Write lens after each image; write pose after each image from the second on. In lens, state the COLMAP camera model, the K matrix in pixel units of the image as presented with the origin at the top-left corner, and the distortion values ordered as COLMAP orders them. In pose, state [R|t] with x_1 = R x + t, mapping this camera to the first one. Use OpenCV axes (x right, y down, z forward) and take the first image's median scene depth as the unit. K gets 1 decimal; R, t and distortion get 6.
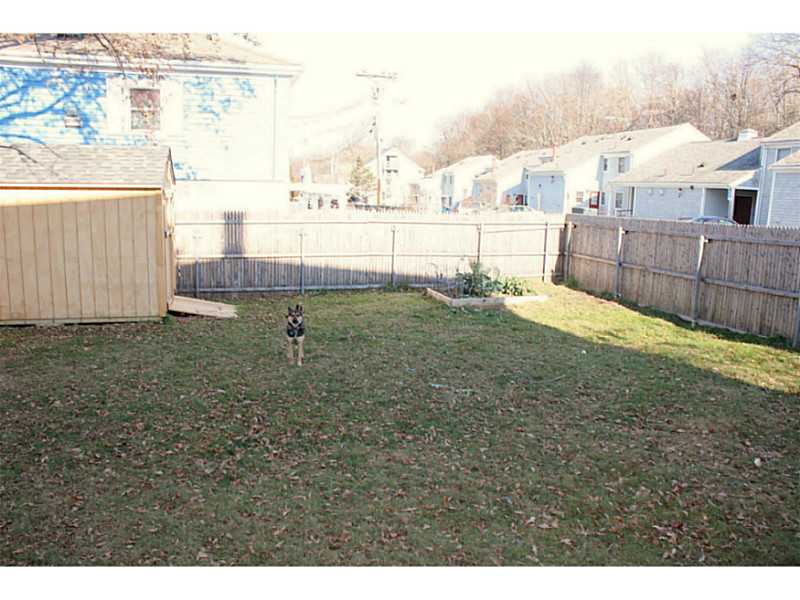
lens RADIAL K [[680.9, 0, 400.0], [0, 680.9, 300.0], [0, 0, 1]] dist [-0.144435, 0.139816]
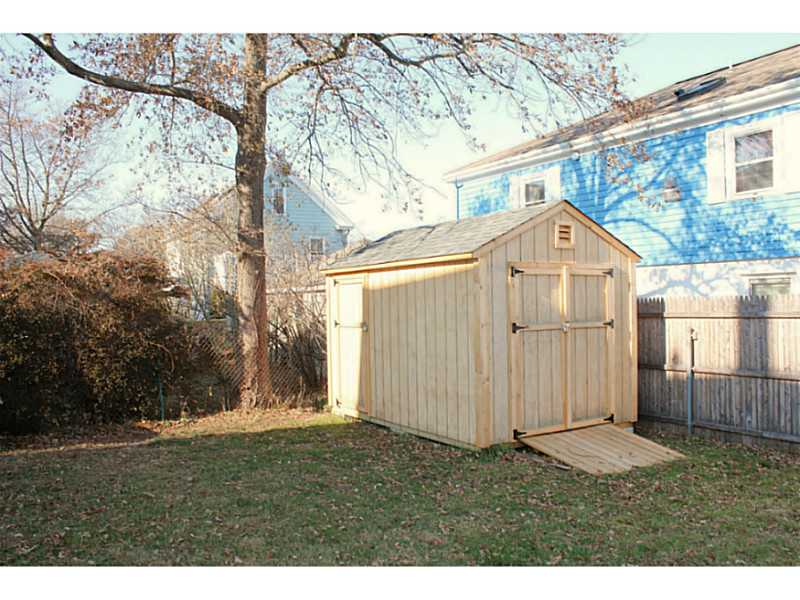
lens RADIAL K [[680.9, 0, 400.0], [0, 680.9, 300.0], [0, 0, 1]] dist [-0.144435, 0.139816]
pose [[0.293462, -0.028914, -0.955533, 0.181521], [-0.128889, 0.989219, -0.069518, -0.042718], [0.947242, 0.143558, 0.286572, 0.472030]]
